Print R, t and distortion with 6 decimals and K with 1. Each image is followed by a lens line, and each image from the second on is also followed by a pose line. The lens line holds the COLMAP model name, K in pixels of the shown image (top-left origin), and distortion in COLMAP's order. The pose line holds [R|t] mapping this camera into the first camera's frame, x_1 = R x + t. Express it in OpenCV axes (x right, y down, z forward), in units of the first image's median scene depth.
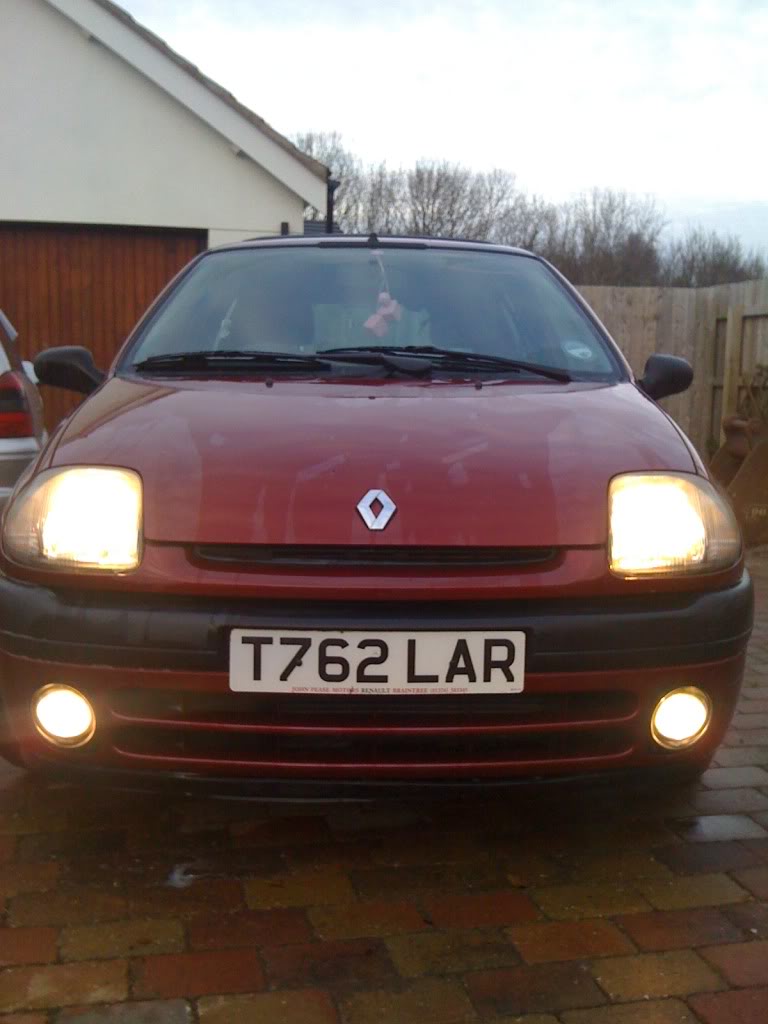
lens RADIAL K [[1108.5, 0, 384.0], [0, 1108.5, 512.0], [0, 0, 1]] dist [-0.002549, 0.011242]
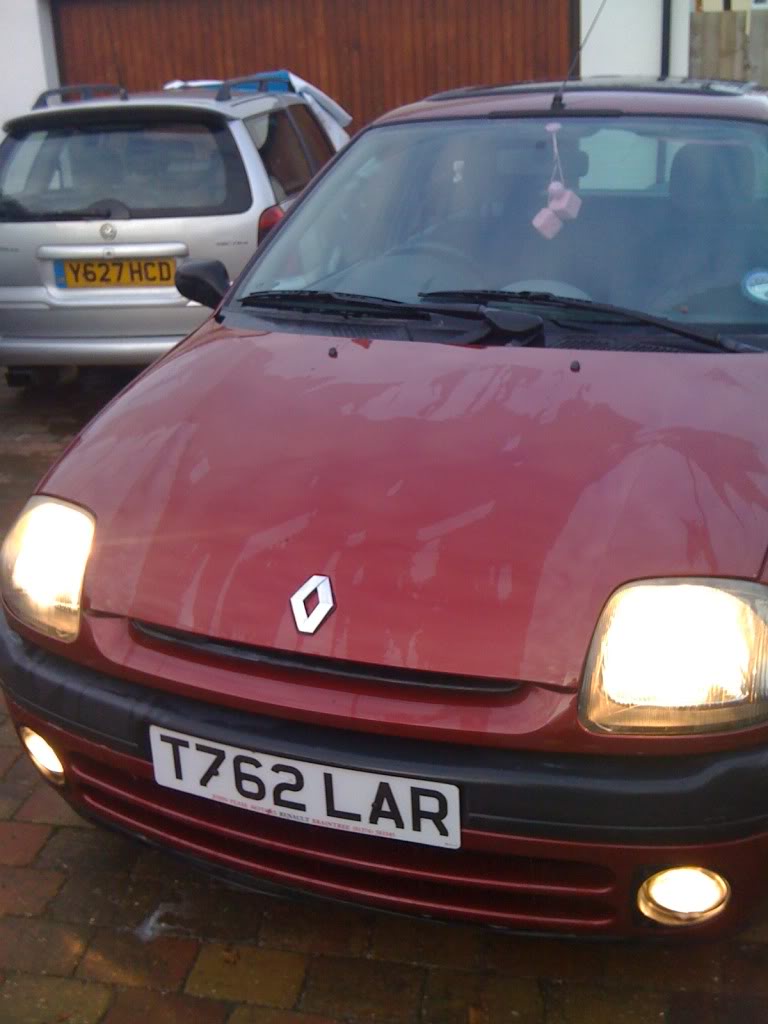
lens RADIAL K [[1108.5, 0, 384.0], [0, 1108.5, 512.0], [0, 0, 1]] dist [-0.002549, 0.011242]
pose [[0.932518, 0.090554, -0.349584, 0.340718], [-0.005448, 0.971467, 0.237111, -0.278120], [0.361081, -0.219206, 0.906404, 0.288510]]
